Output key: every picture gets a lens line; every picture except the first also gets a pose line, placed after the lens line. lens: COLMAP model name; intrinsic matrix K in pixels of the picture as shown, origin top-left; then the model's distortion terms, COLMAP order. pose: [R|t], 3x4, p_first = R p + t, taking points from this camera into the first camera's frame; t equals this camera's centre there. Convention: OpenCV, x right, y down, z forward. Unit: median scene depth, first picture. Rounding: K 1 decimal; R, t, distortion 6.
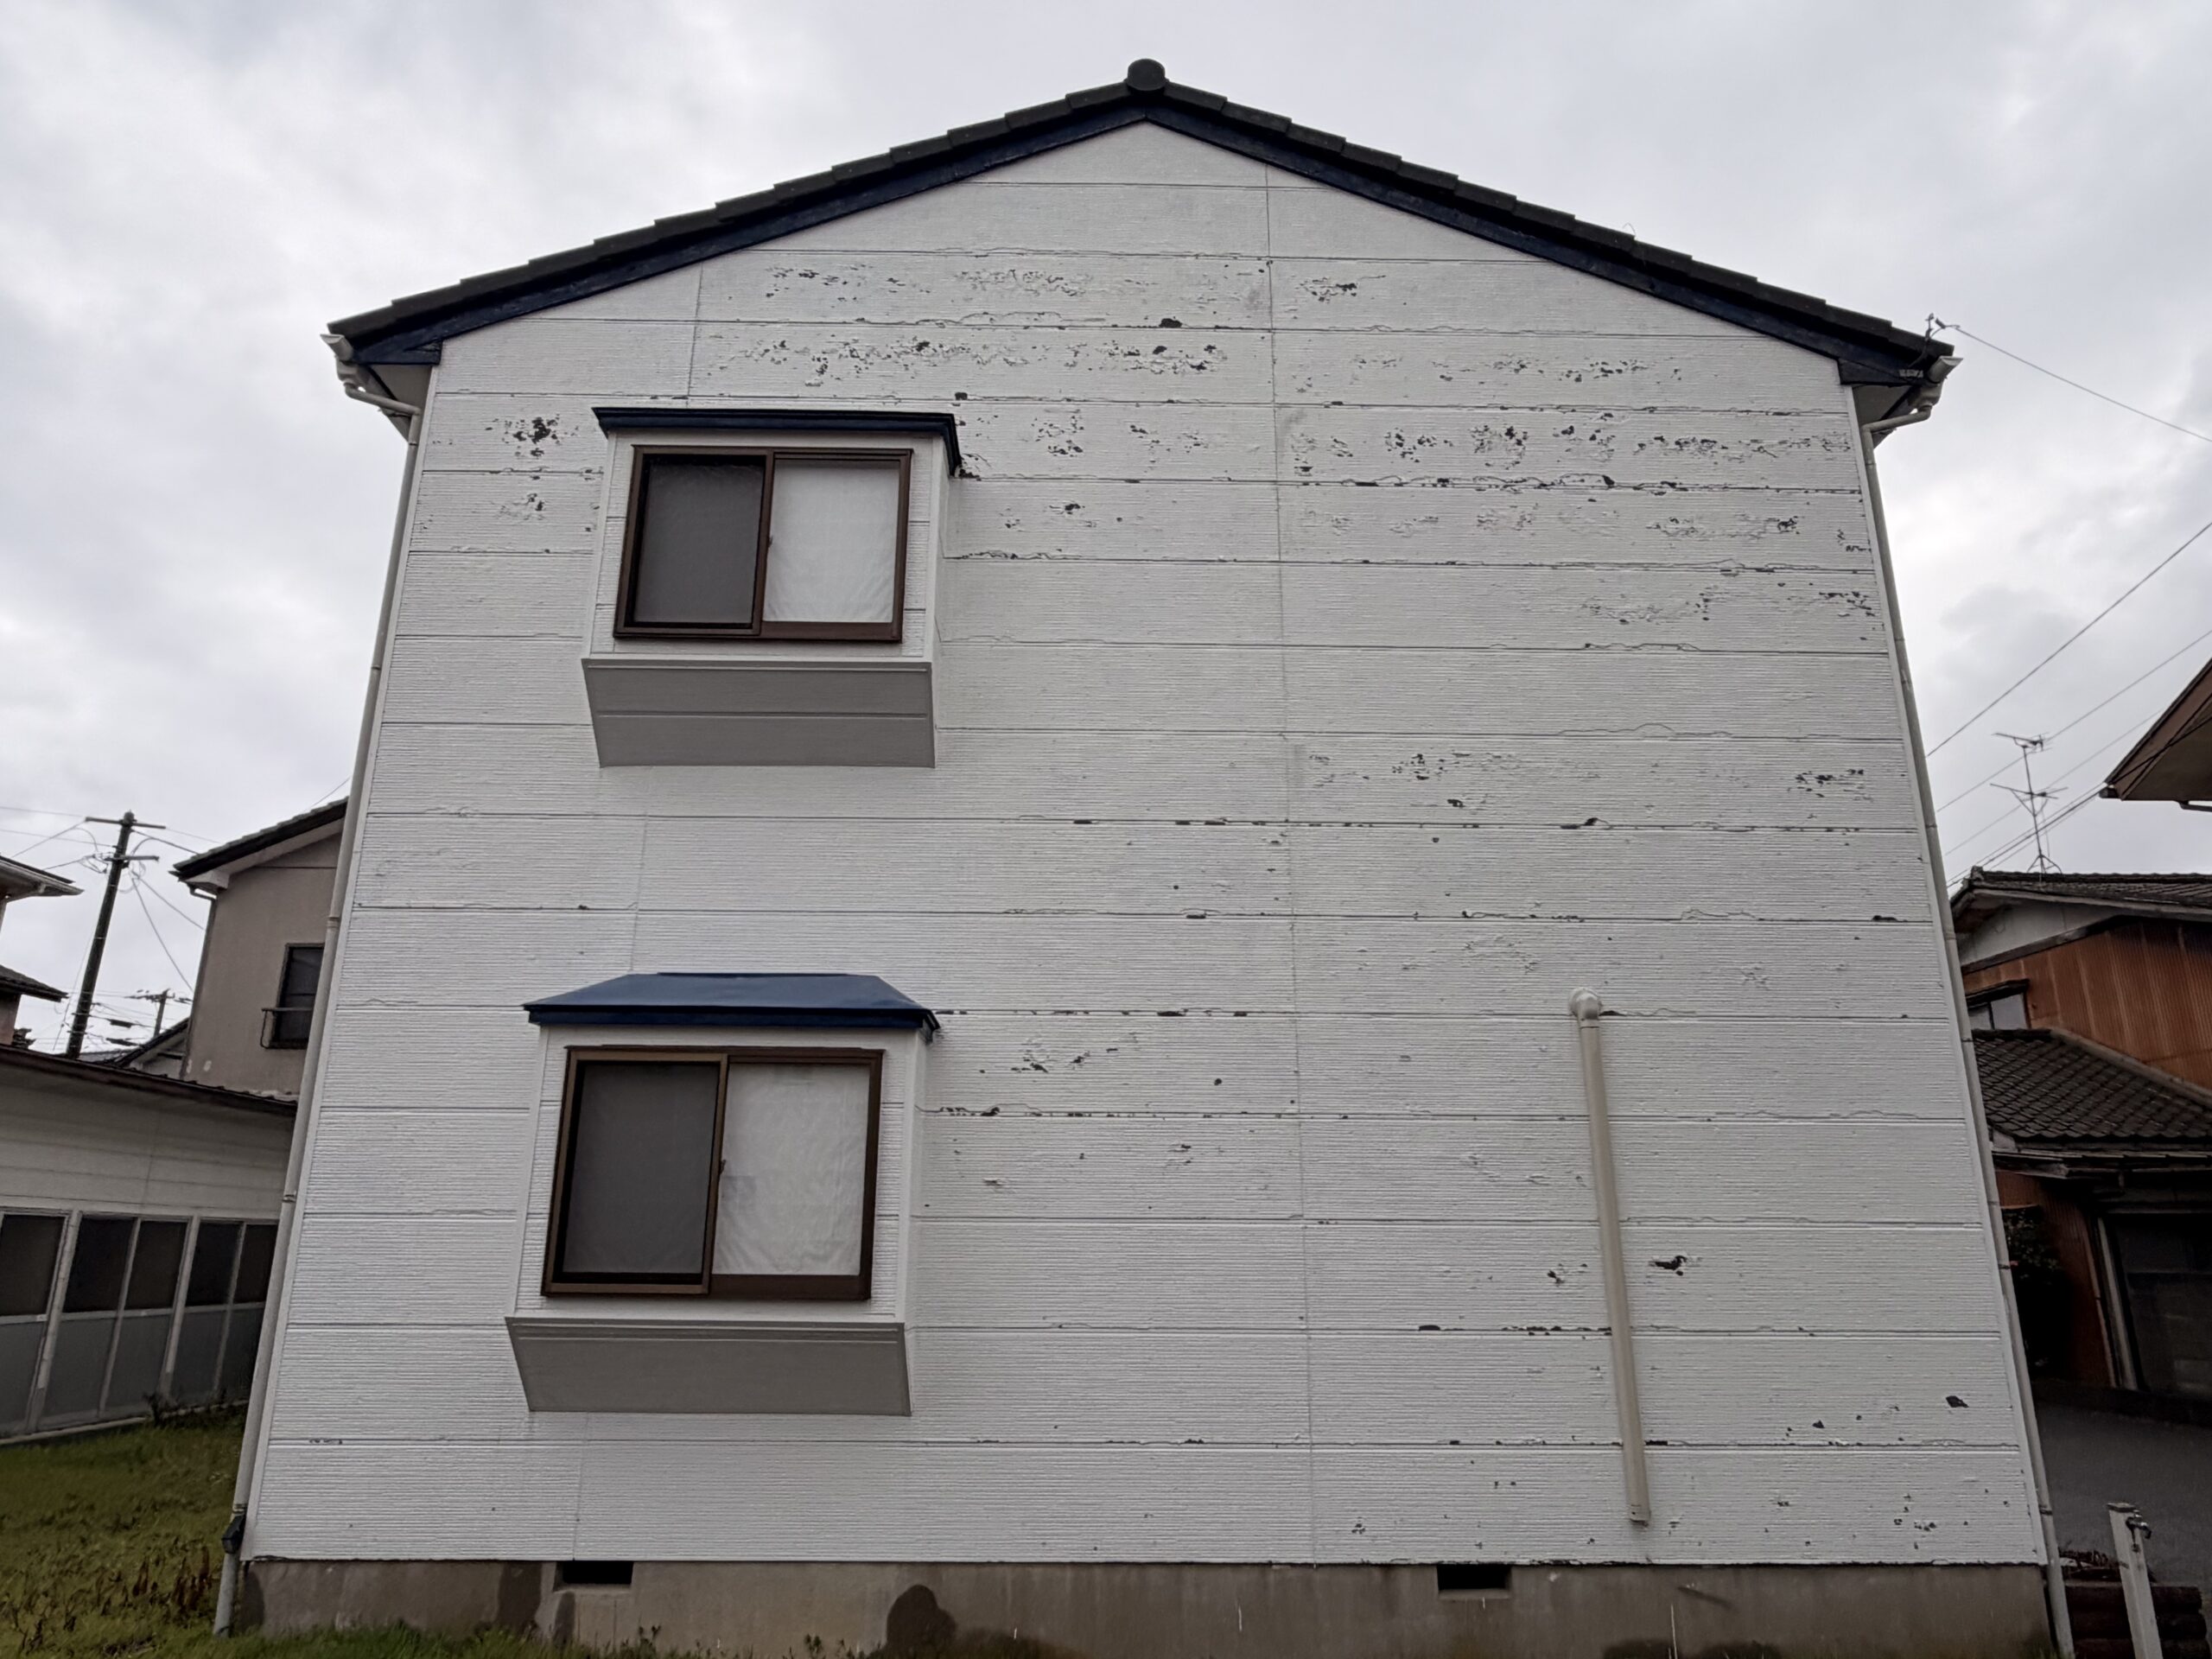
lens RADIAL K [[1402.3, 0, 1116.3], [0, 1402.3, 882.5], [0, 0, 1]] dist [0.041705, 0.000259]
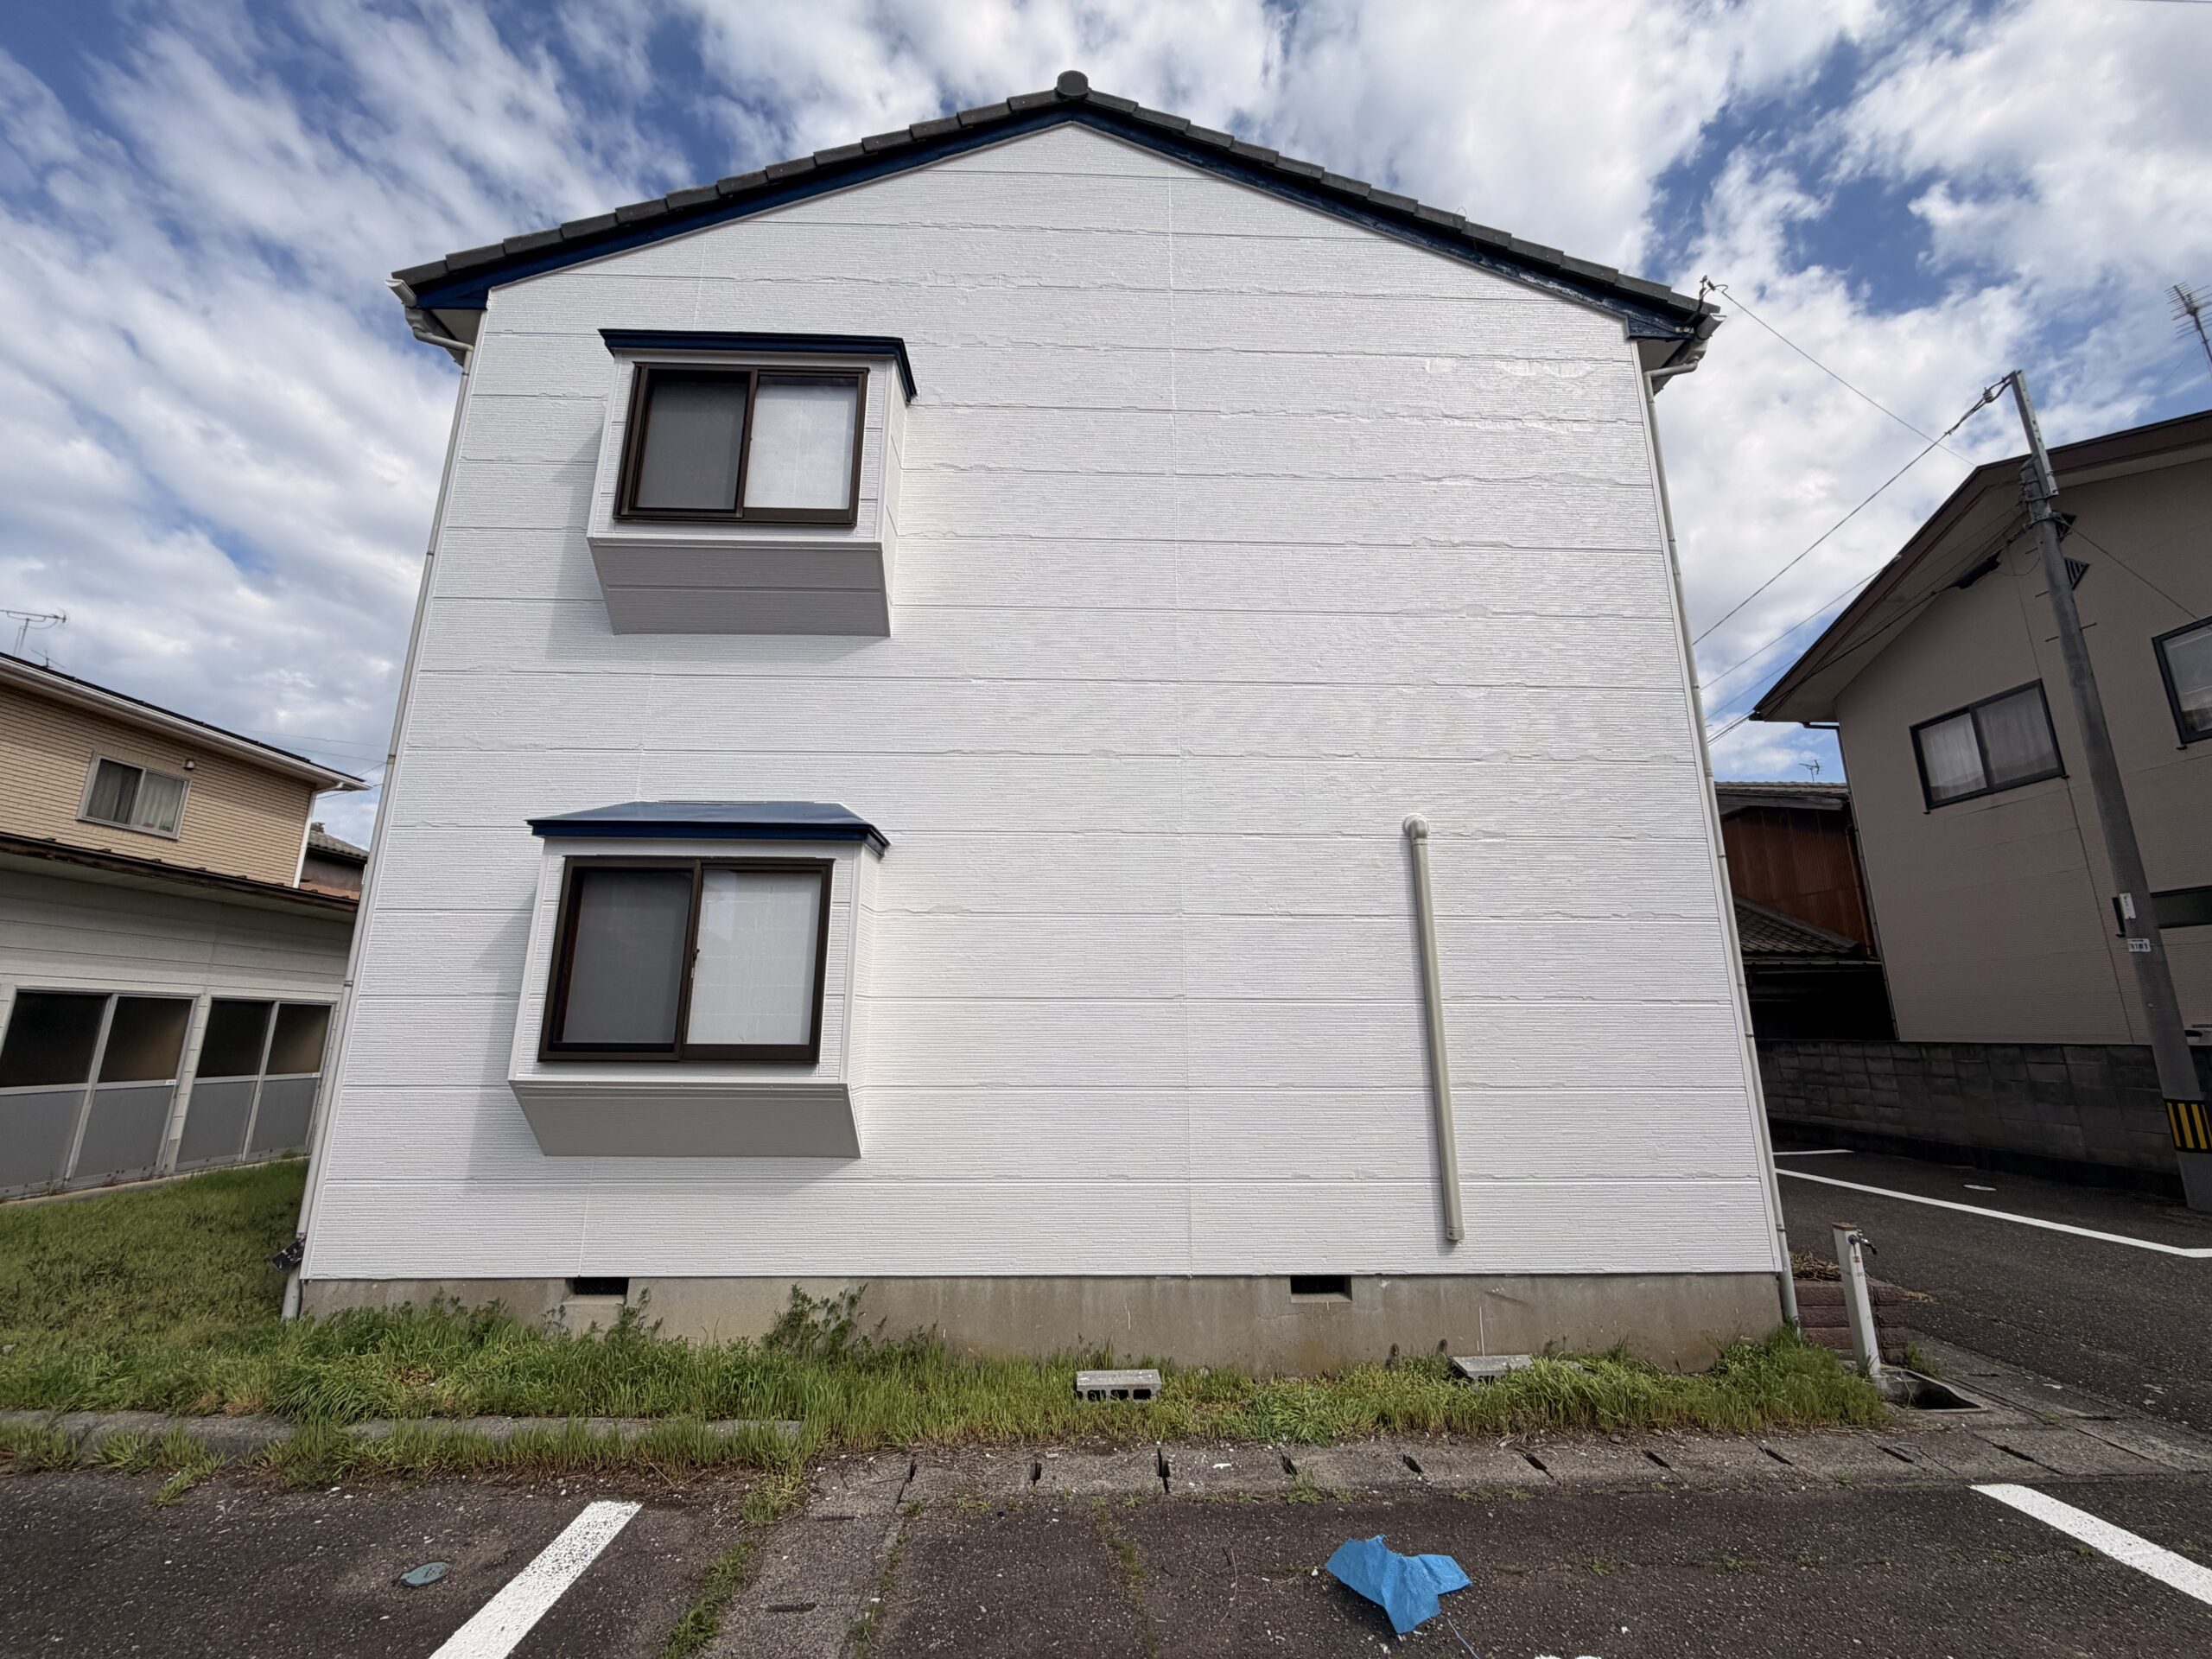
lens RADIAL K [[881.0, 0, 1097.7], [0, 881.0, 853.0], [0, 0, 1]] dist [0.047356, 0.000035]
pose [[0.999974, -0.000080, 0.007160, 0.049753], [-0.000343, 0.998250, 0.059132, 0.065514], [-0.007152, -0.059133, 0.998224, 0.232947]]
